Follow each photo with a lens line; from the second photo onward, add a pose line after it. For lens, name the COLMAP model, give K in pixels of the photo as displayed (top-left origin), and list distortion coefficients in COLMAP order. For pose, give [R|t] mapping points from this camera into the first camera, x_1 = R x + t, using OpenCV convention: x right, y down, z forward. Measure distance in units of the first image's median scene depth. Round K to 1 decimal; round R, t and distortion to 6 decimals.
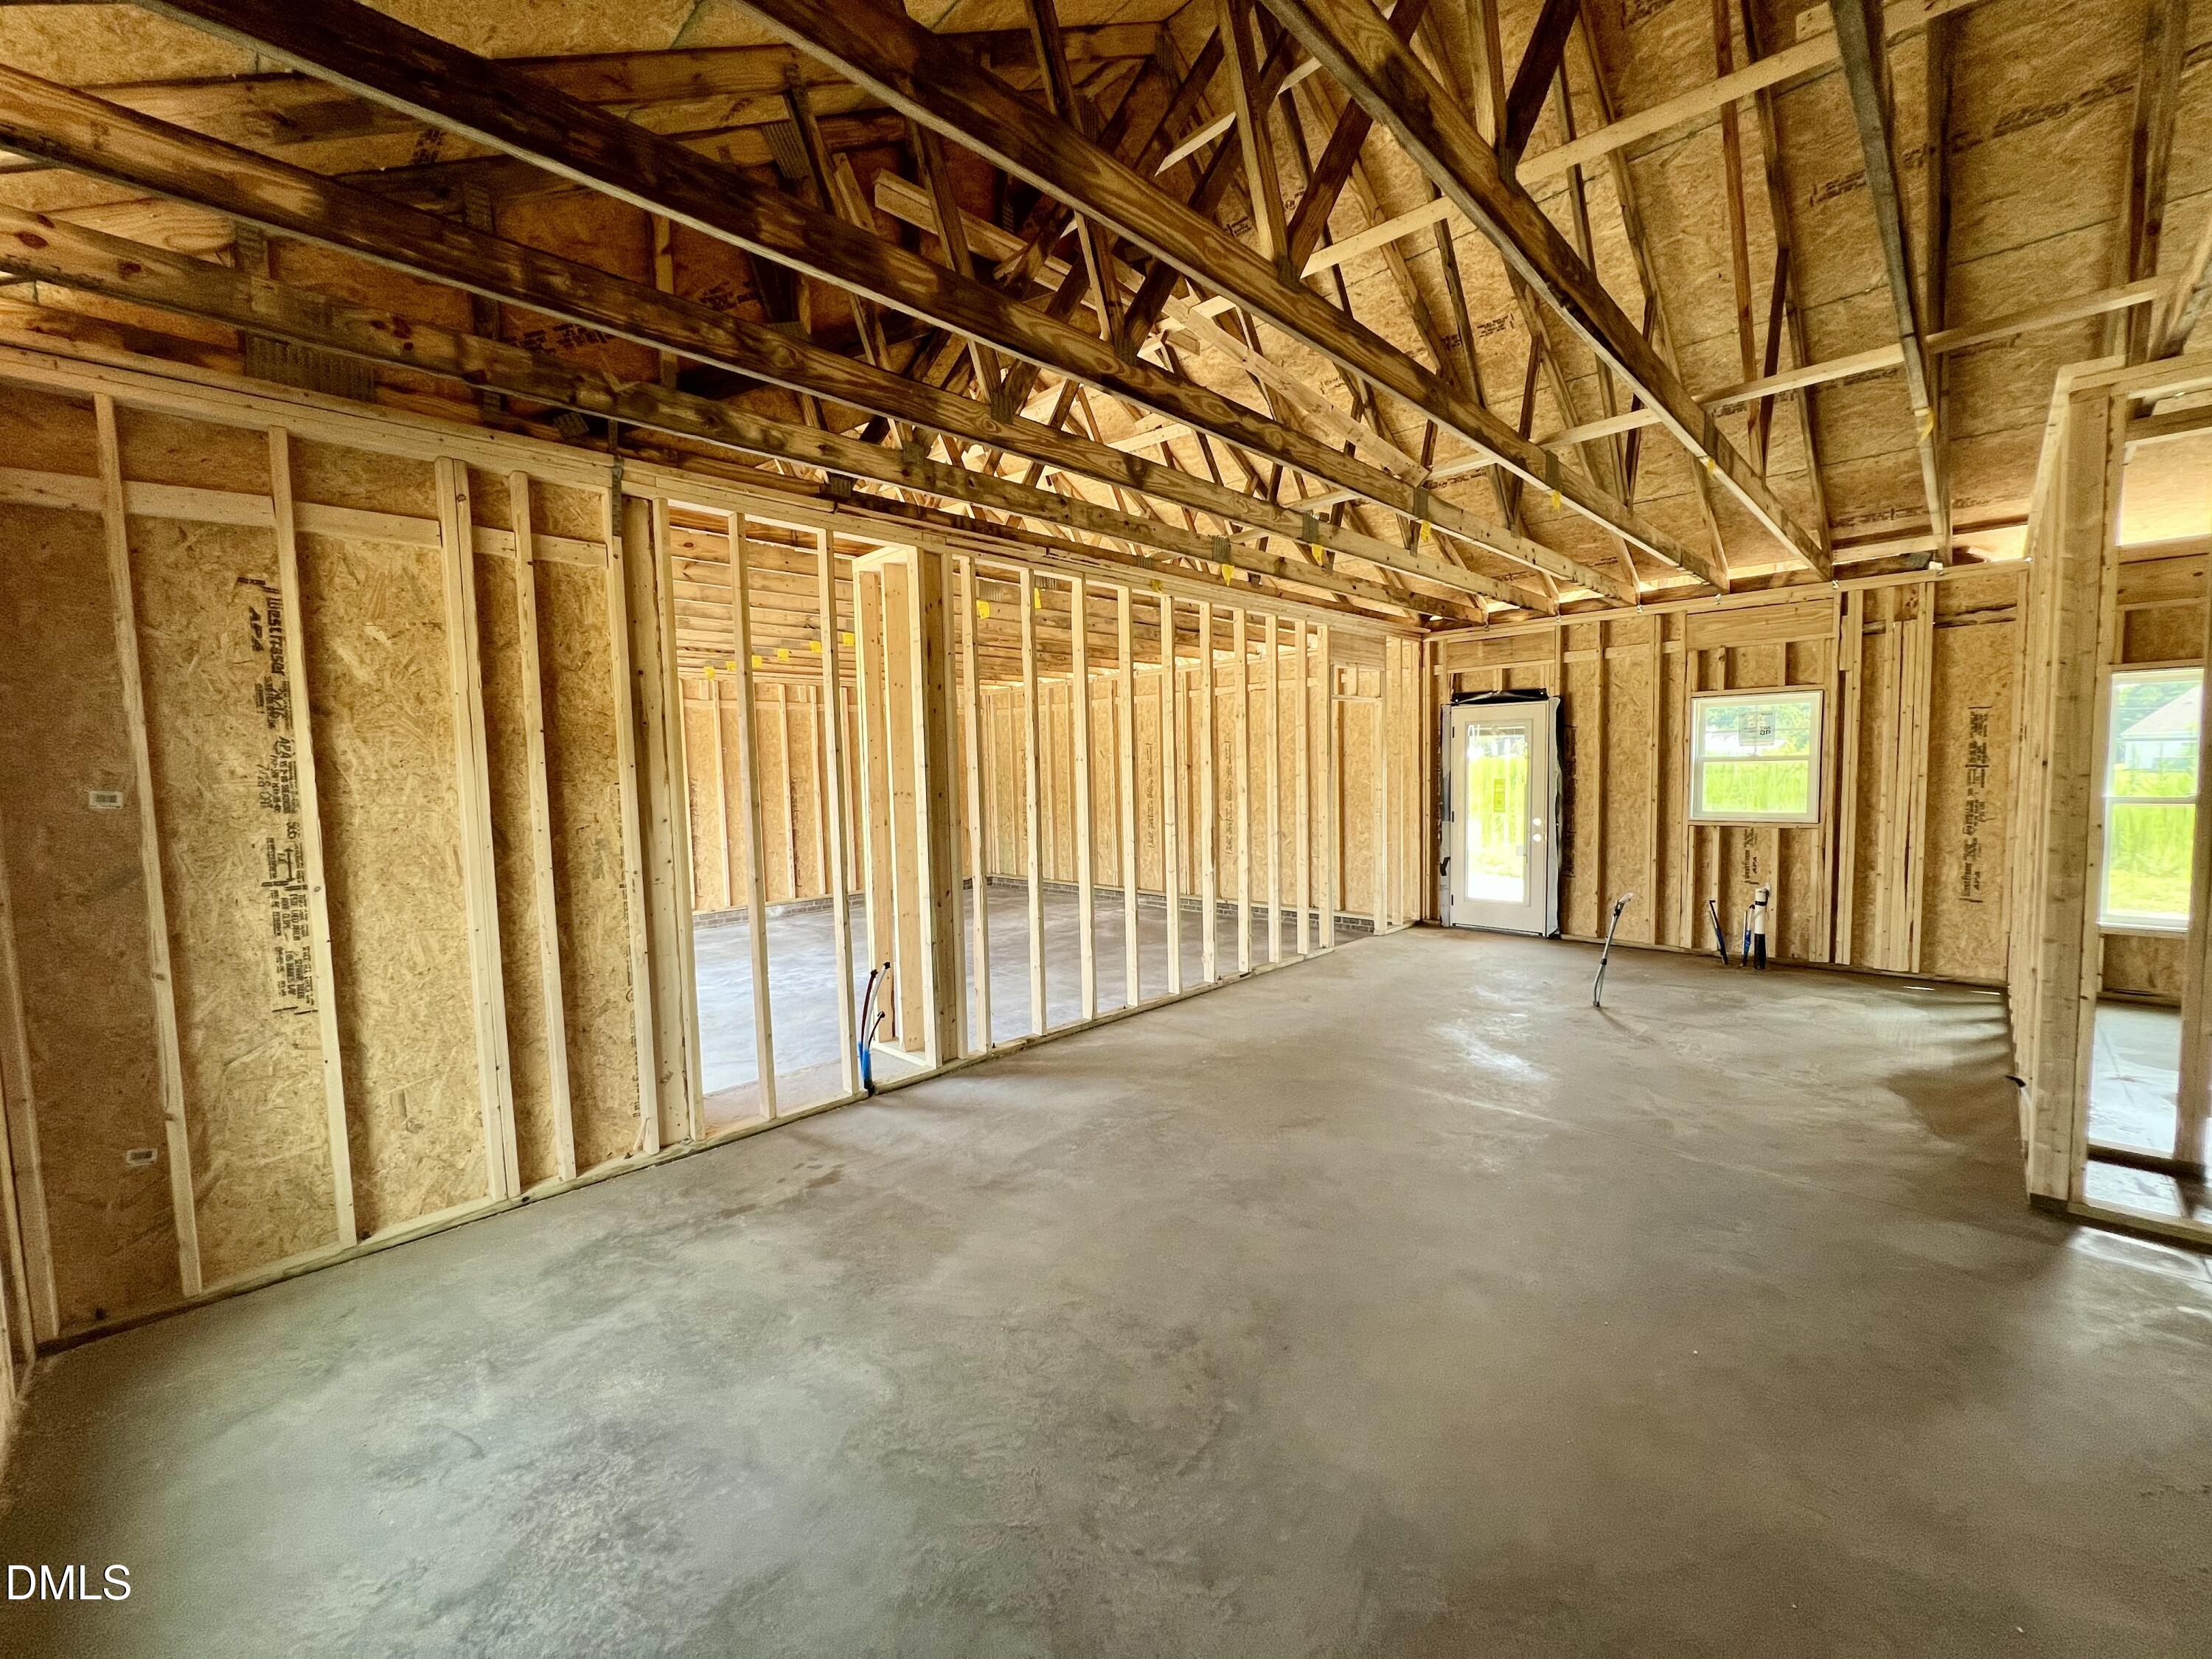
lens RADIAL K [[889.2, 0, 1108.7], [0, 889.2, 825.6], [0, 0, 1]] dist [-0.000259, 0.000073]
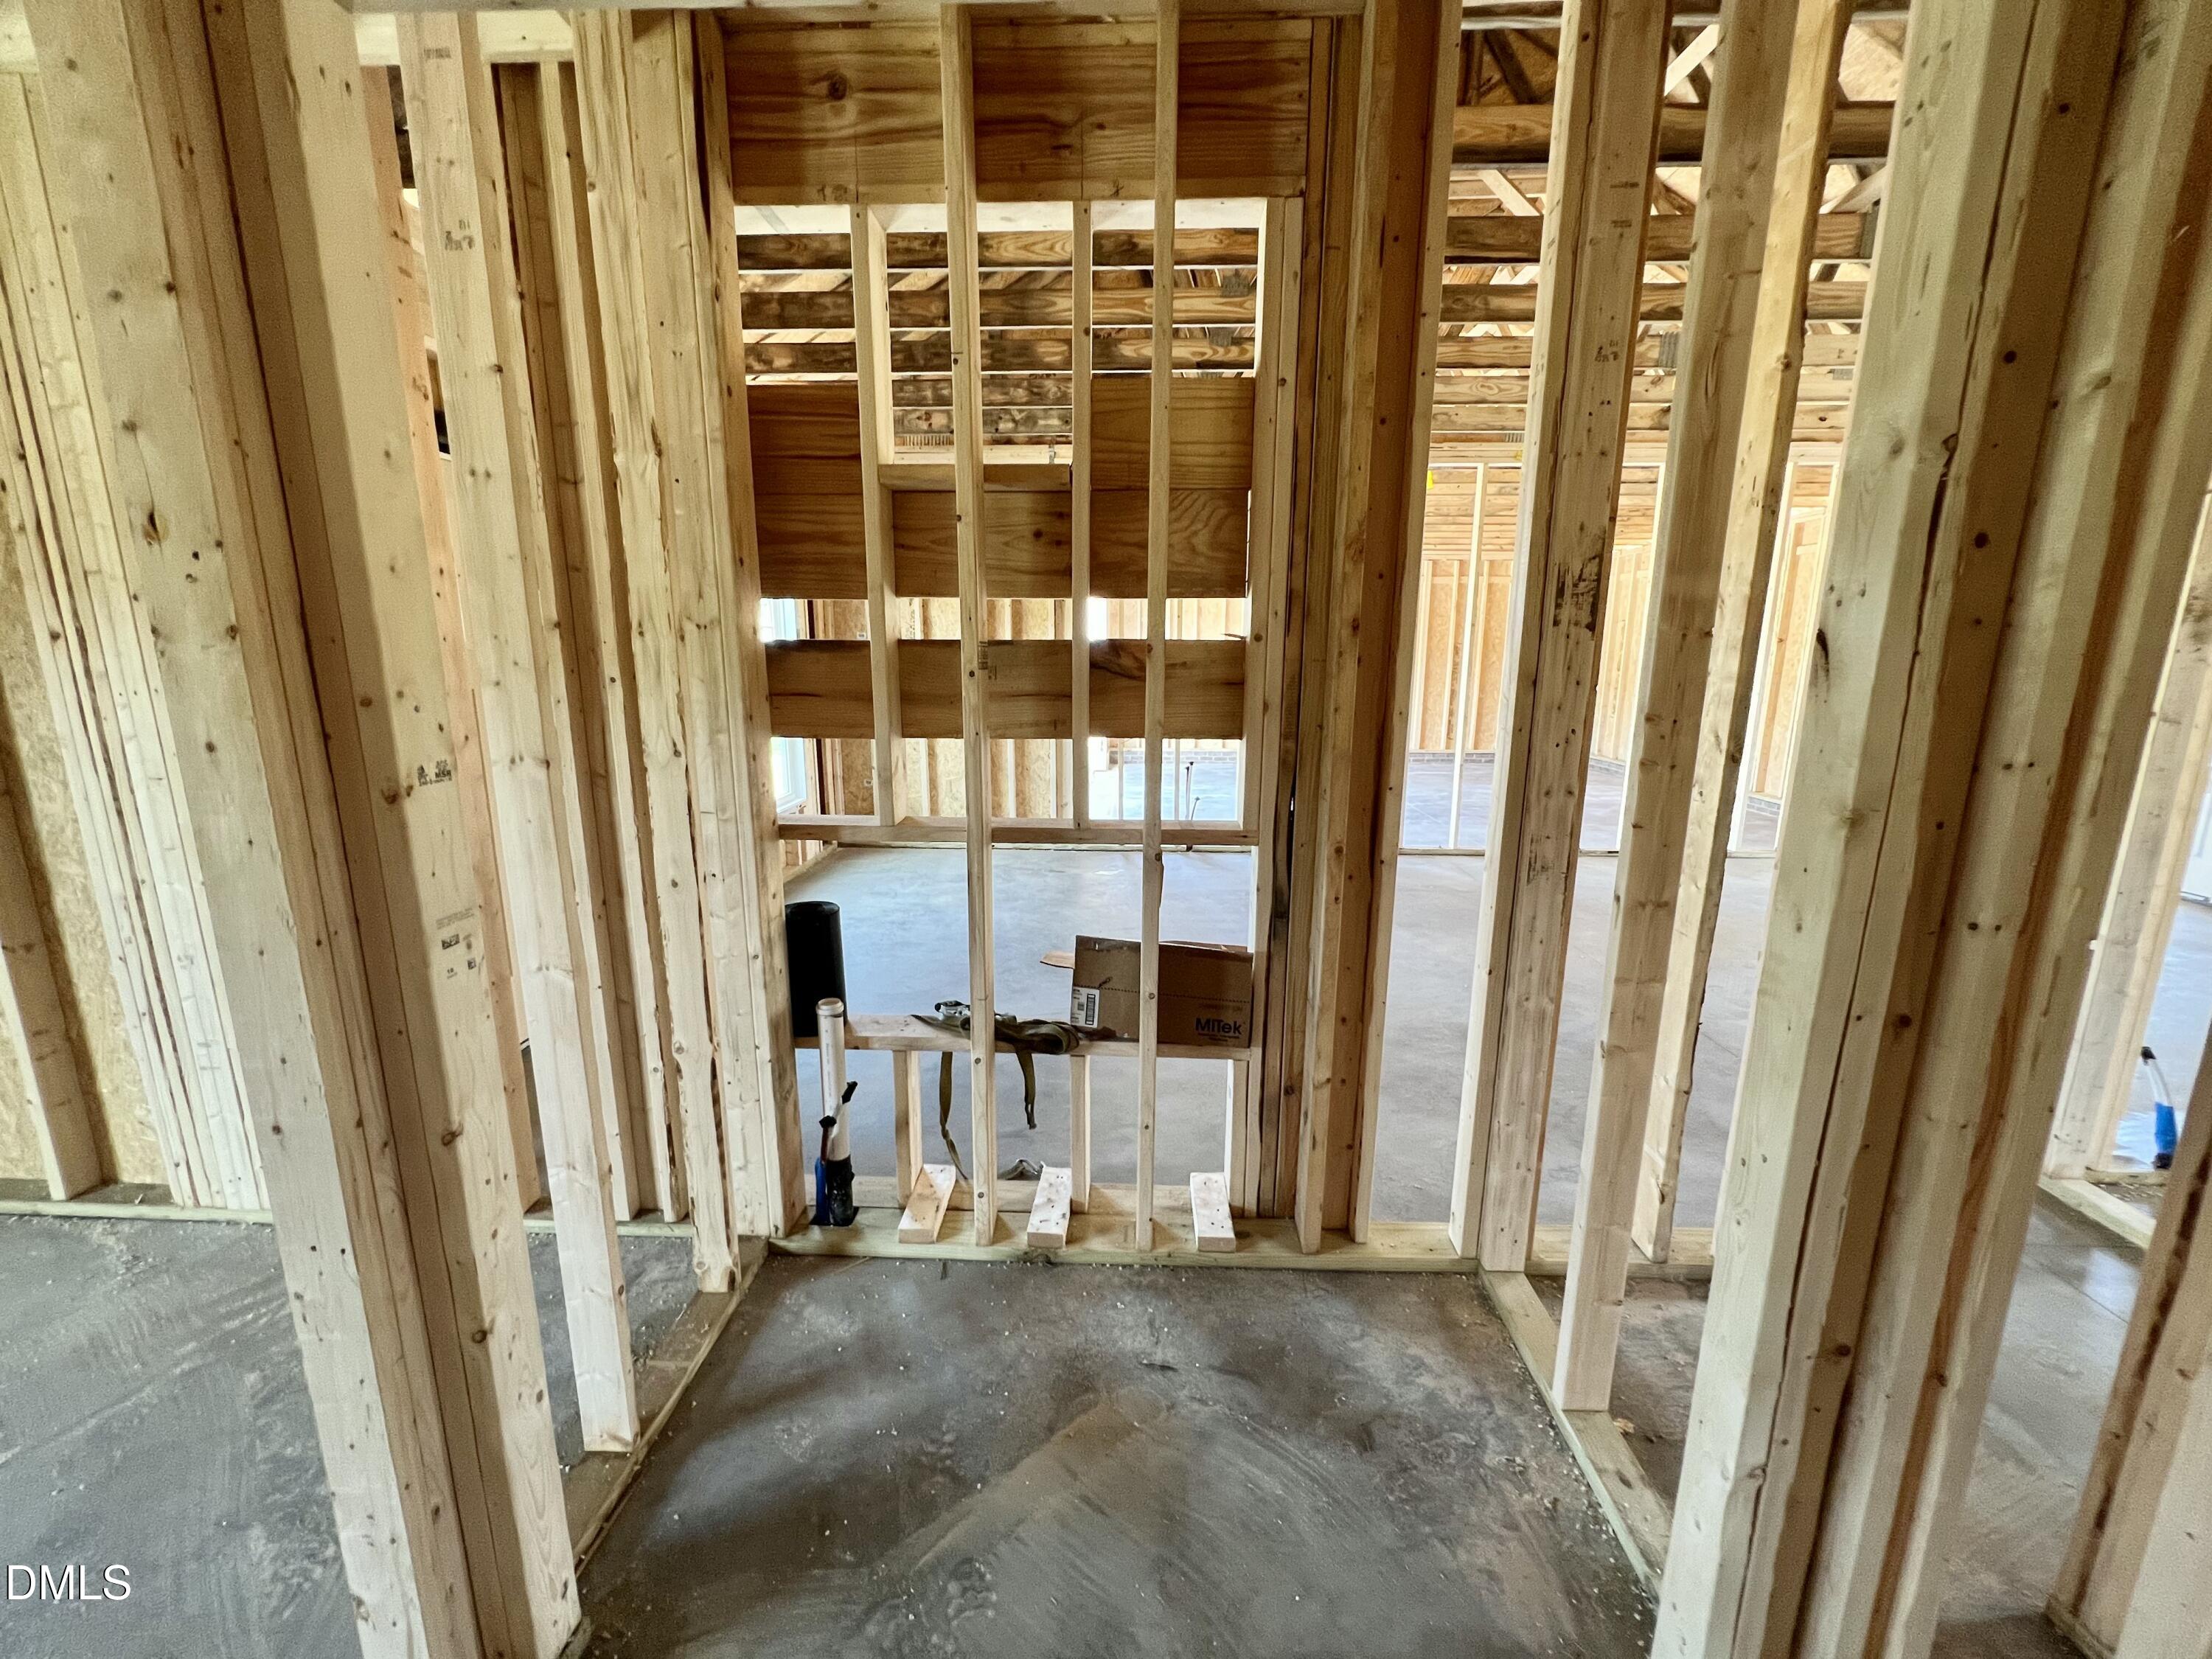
lens RADIAL K [[890.8, 0, 1104.6], [0, 890.8, 832.7], [0, 0, 1]] dist [0.000002, -0.000017]
pose [[0.662502, 0.176100, -0.728065, 0.910261], [-0.069416, 0.982223, 0.174410, 0.023109], [0.745837, -0.065008, 0.662949, -0.138408]]
